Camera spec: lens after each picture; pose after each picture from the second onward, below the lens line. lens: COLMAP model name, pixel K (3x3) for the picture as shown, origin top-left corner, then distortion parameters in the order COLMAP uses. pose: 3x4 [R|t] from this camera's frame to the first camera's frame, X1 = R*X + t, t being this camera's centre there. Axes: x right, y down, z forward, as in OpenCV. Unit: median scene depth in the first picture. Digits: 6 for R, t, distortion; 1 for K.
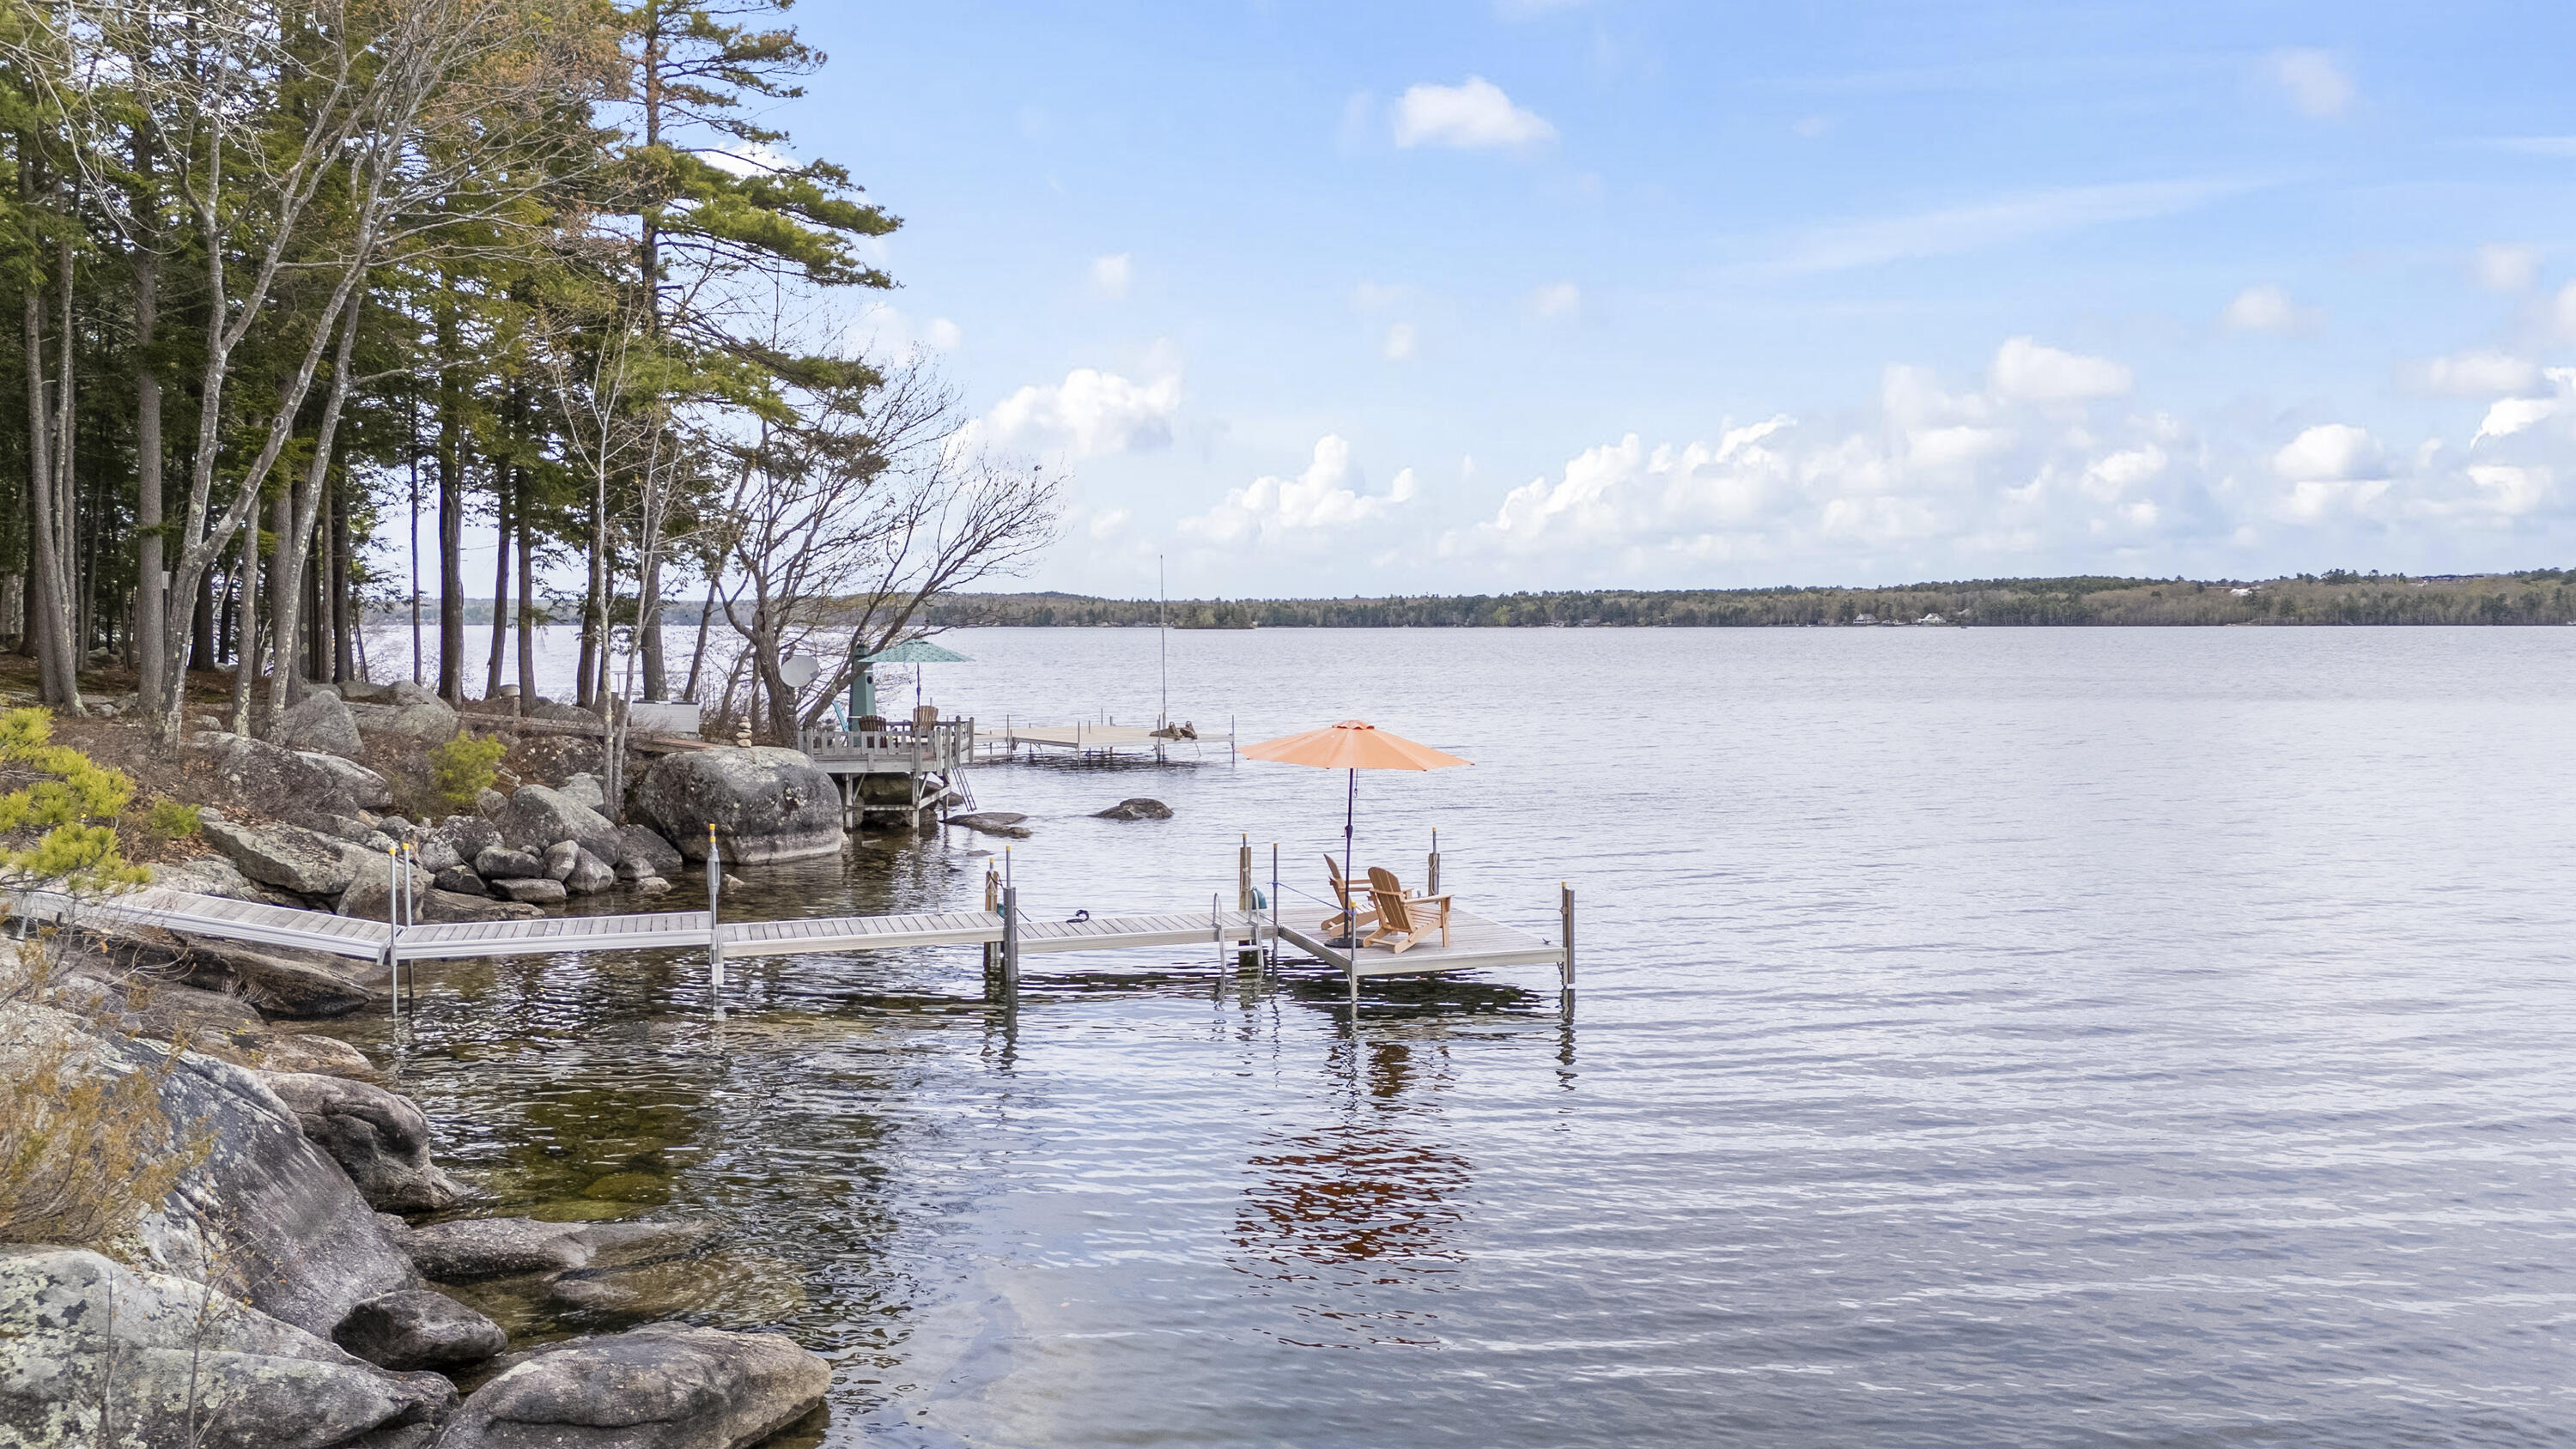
lens RADIAL K [[1880.9, 0, 1284.3], [0, 1880.9, 732.6], [0, 0, 1]] dist [0.084502, -0.079016]
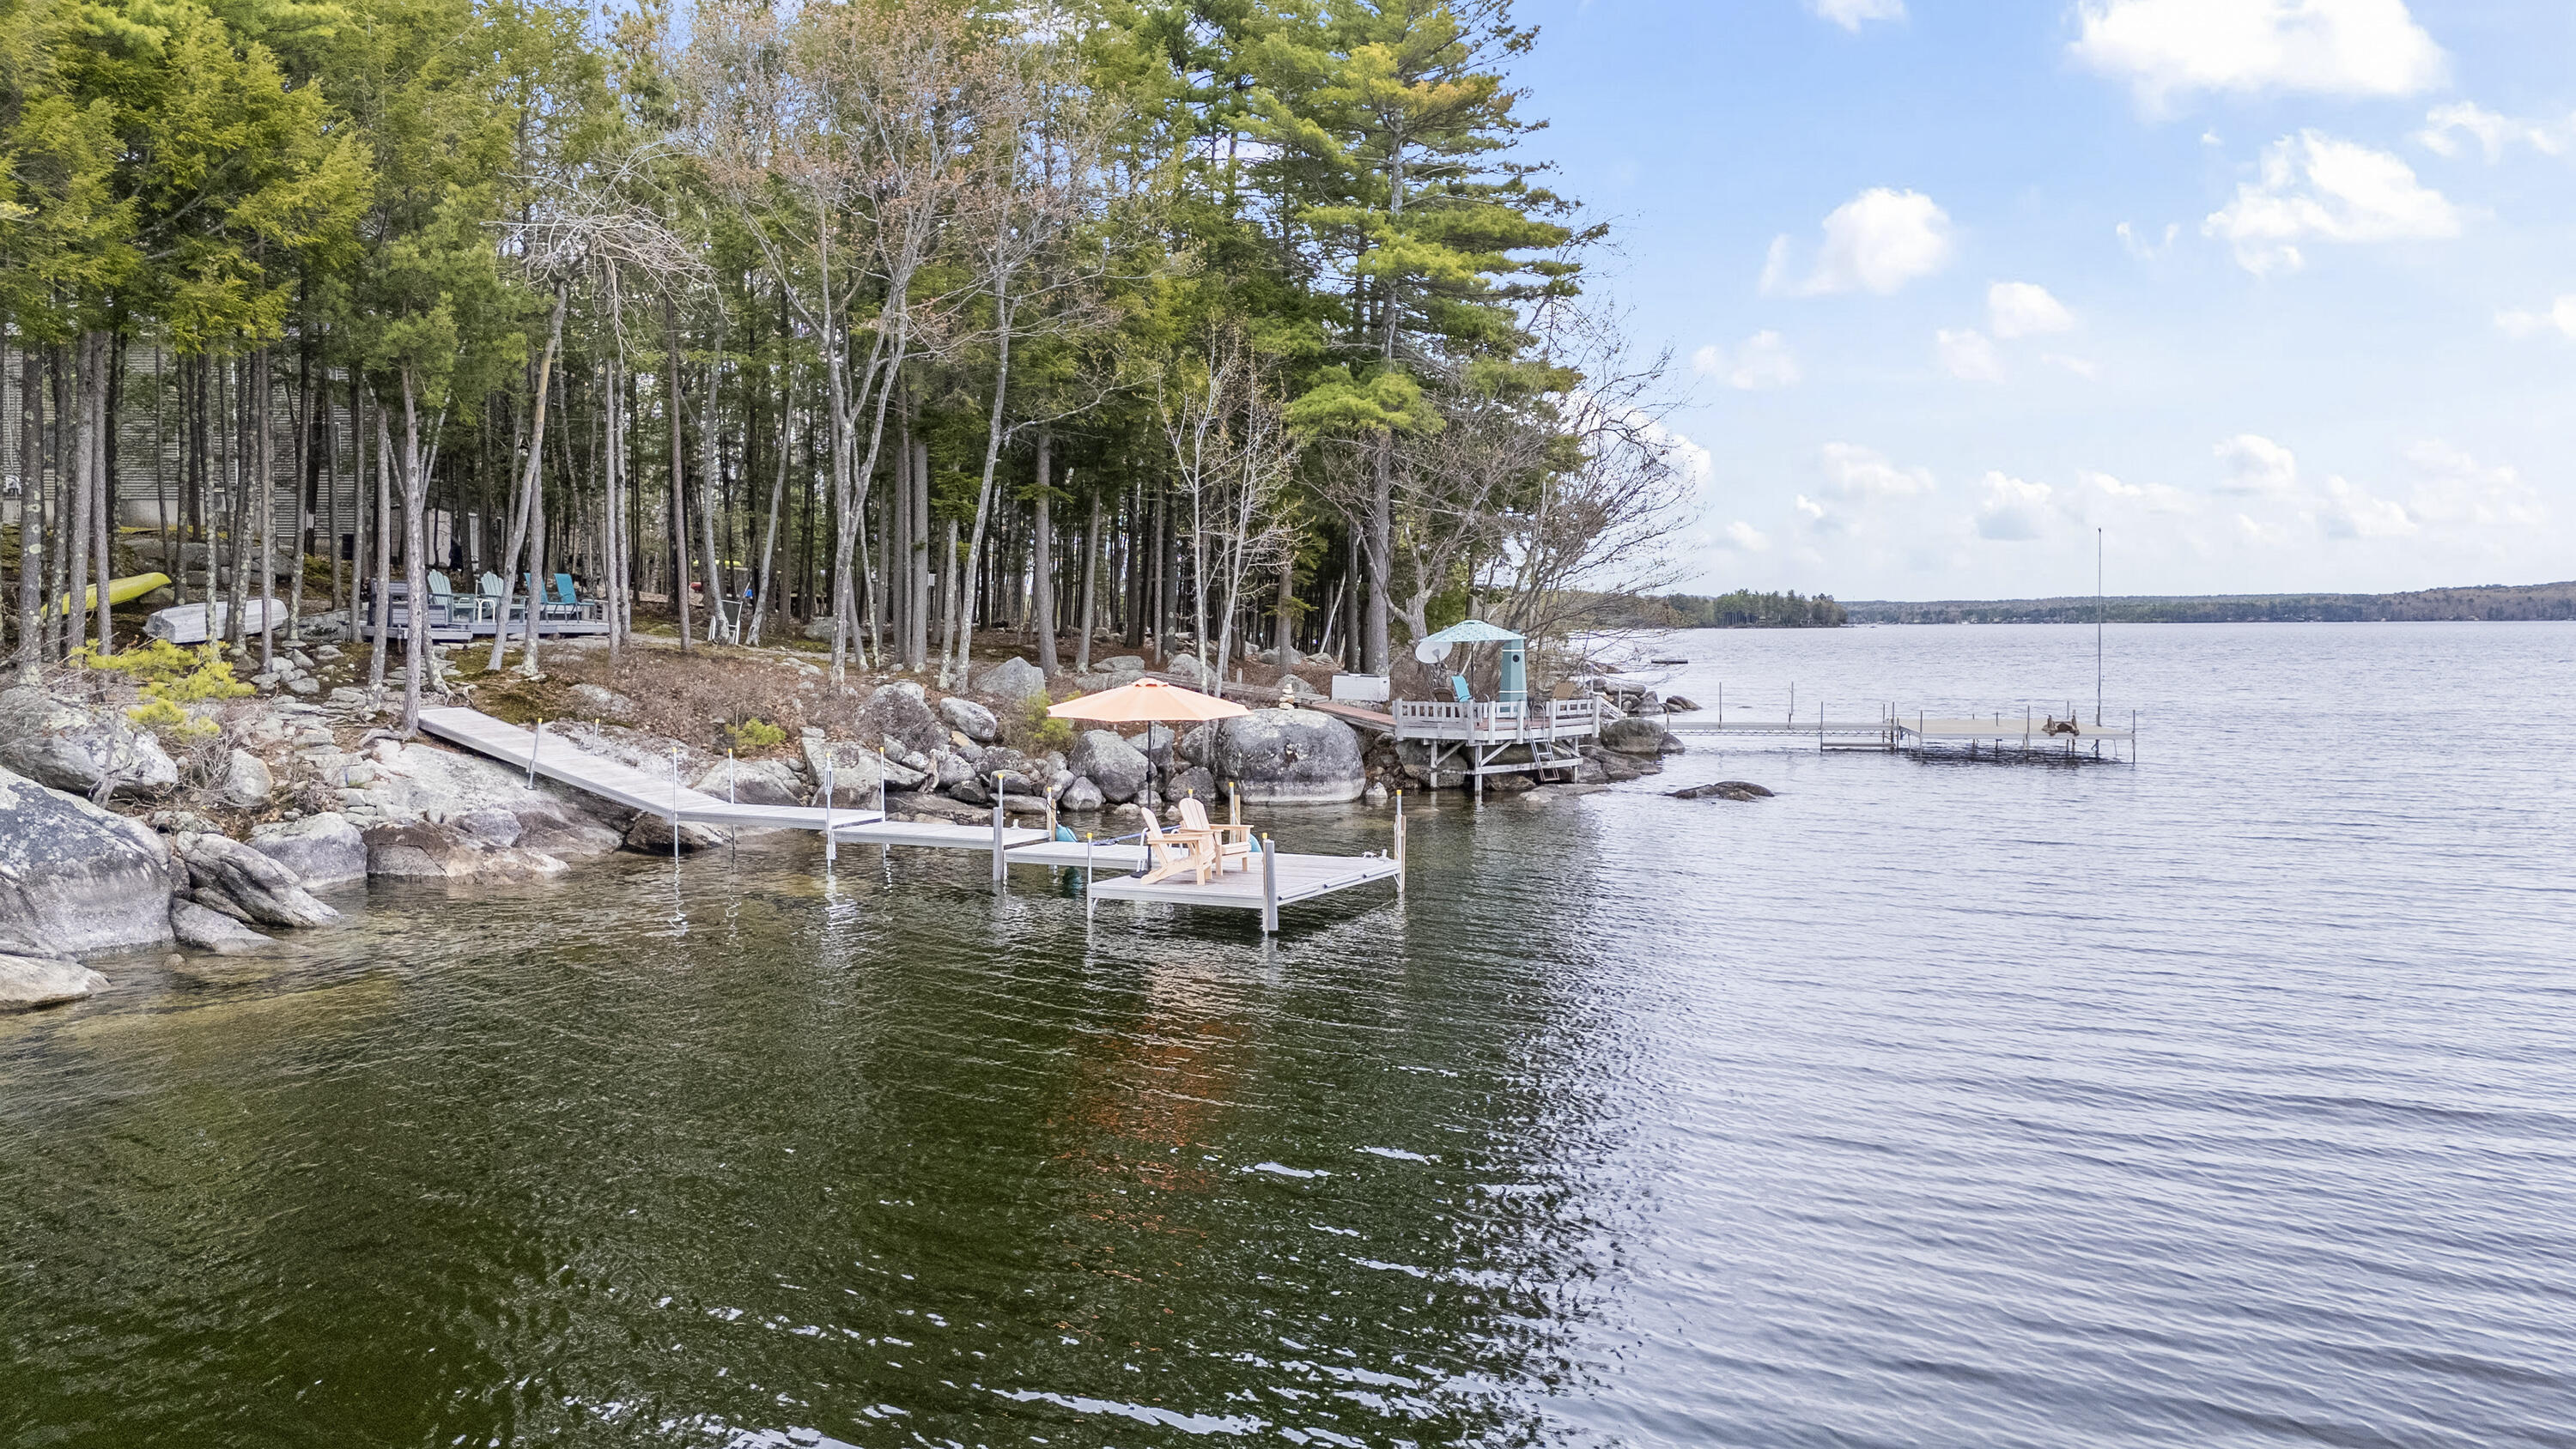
lens RADIAL K [[1880.9, 0, 1284.3], [0, 1880.9, 732.6], [0, 0, 1]] dist [0.084502, -0.079016]
pose [[0.839011, 0.055894, -0.541235, 0.381366], [-0.050764, 0.998412, 0.024414, -0.006662], [0.541741, 0.006991, 0.840517, -0.003248]]
